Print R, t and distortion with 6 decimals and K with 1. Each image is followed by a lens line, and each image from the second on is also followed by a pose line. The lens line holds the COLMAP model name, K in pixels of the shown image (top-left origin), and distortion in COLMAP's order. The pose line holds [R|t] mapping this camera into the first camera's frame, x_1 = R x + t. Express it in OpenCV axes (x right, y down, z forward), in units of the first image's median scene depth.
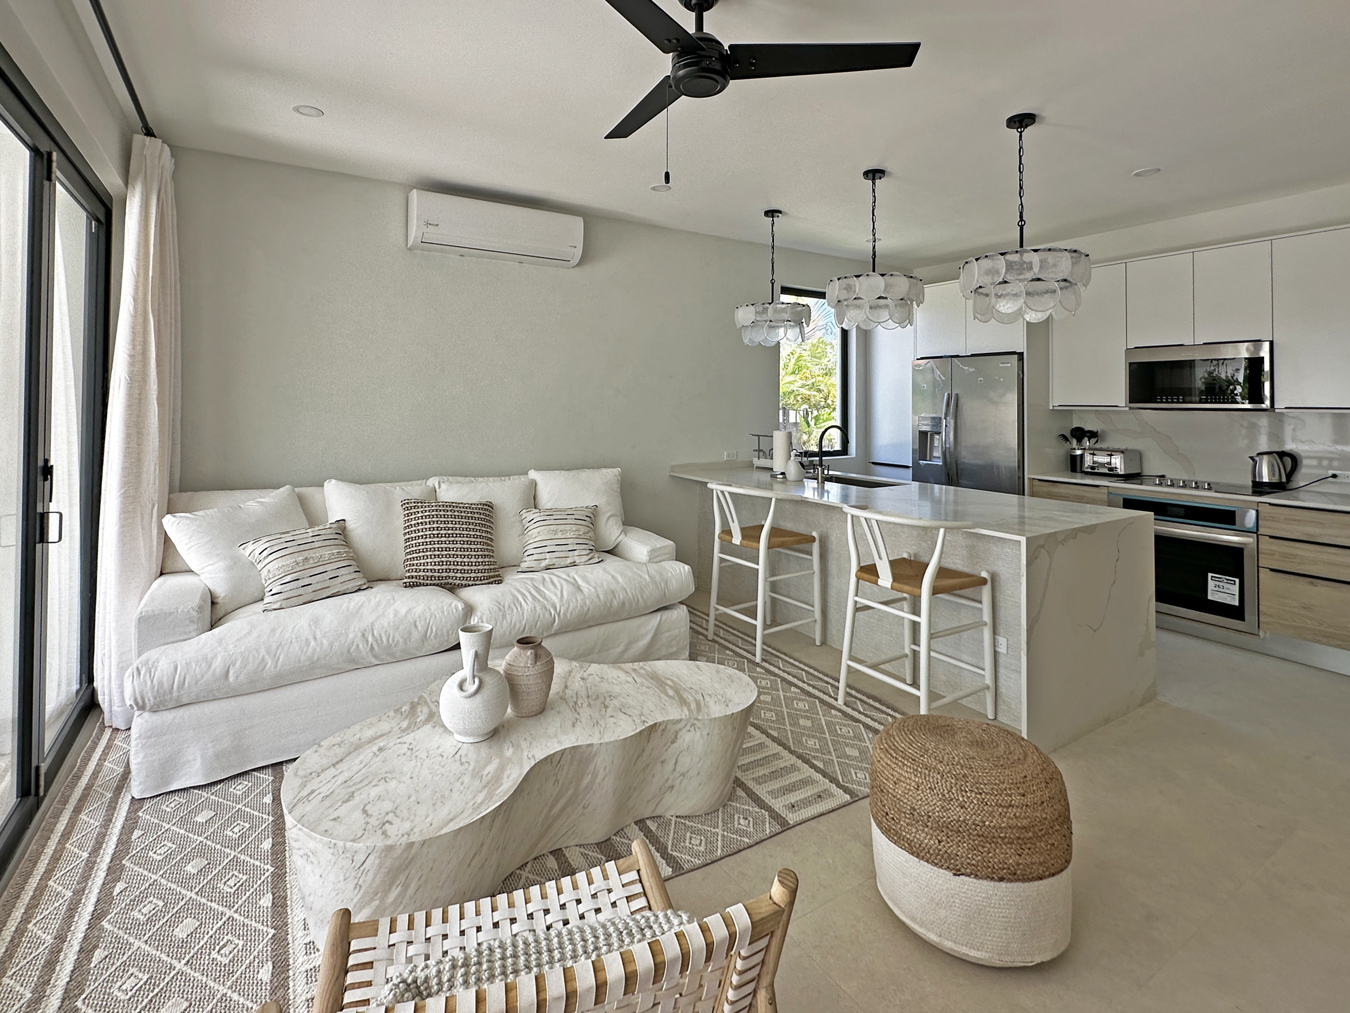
lens RADIAL K [[599.4, 0, 671.0], [0, 599.4, 512.8], [0, 0, 1]] dist [-0.000526, 0.000075]
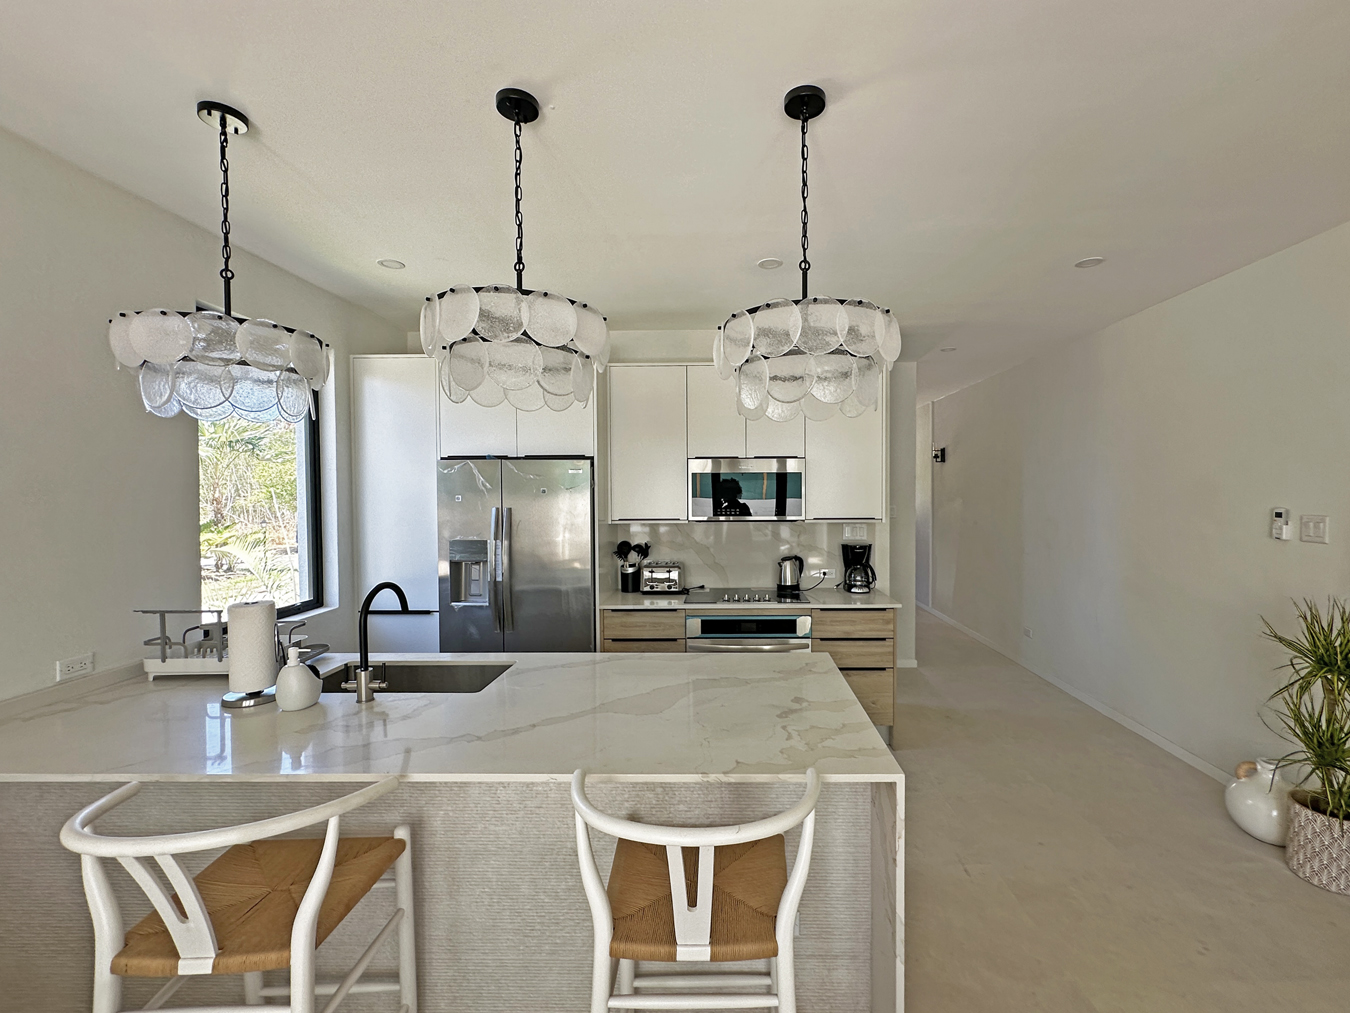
lens RADIAL K [[599.4, 0, 671.0], [0, 599.4, 512.8], [0, 0, 1]] dist [-0.000526, 0.000075]
pose [[0.558740, -0.037638, 0.828488, -0.012464], [0.159792, 0.985138, -0.063011, -0.132509], [-0.813803, 0.167593, 0.556450, 0.502248]]
